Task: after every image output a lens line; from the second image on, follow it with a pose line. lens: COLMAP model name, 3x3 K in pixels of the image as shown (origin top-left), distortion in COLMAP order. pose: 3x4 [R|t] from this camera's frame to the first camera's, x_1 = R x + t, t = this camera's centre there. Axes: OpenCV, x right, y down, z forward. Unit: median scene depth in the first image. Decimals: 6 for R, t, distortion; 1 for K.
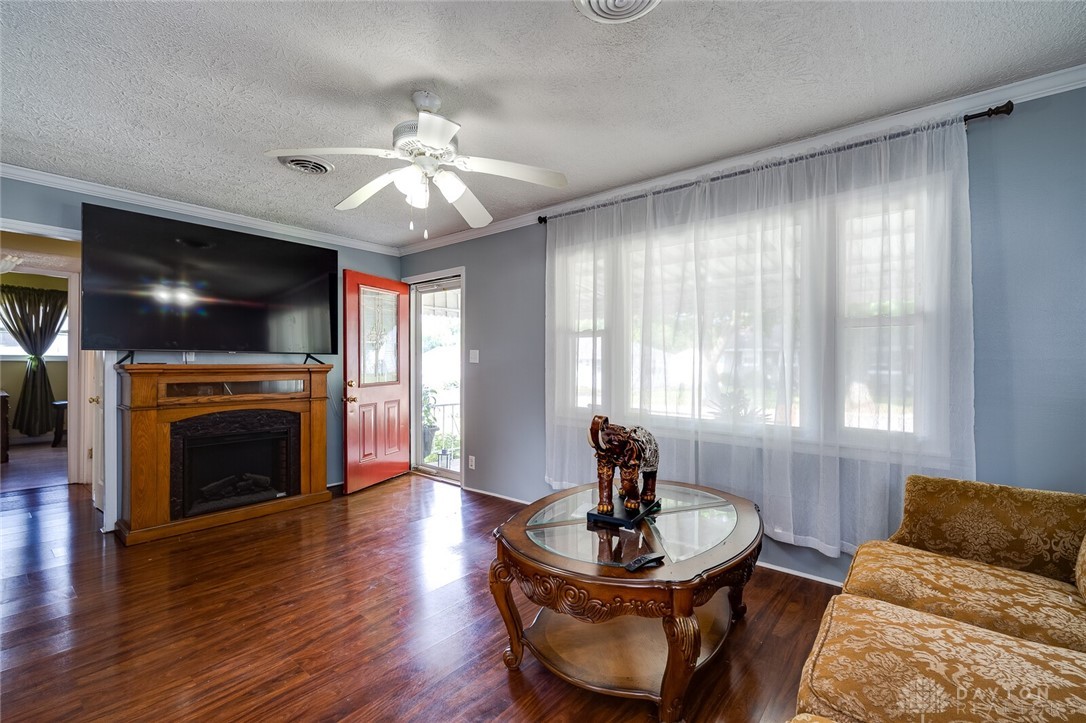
lens RADIAL K [[477.2, 0, 539.1], [0, 477.2, 361.4], [0, 0, 1]] dist [0.002478, 0.000372]
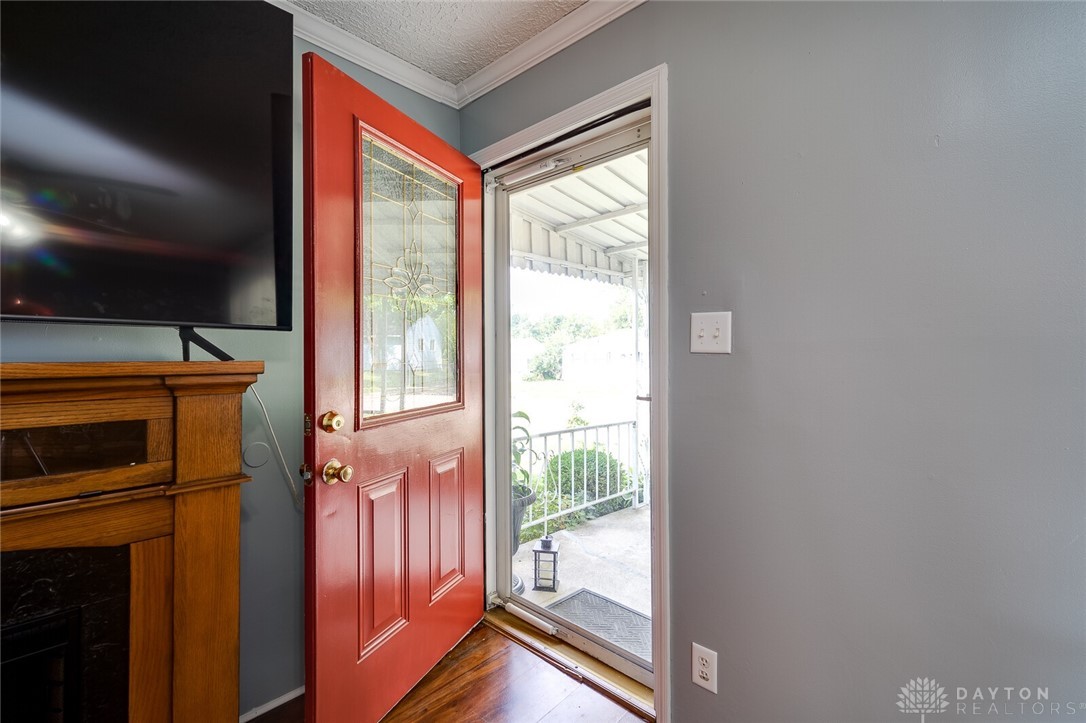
lens RADIAL K [[472.0, 0, 543.5], [0, 472.0, 338.9], [0, 0, 1]] dist [0.000979, 0.000083]
pose [[0.999304, -0.010782, -0.035712, -0.225432], [0.009491, 0.999302, -0.036132, 0.003972], [0.036077, 0.035768, 0.998709, 0.647325]]
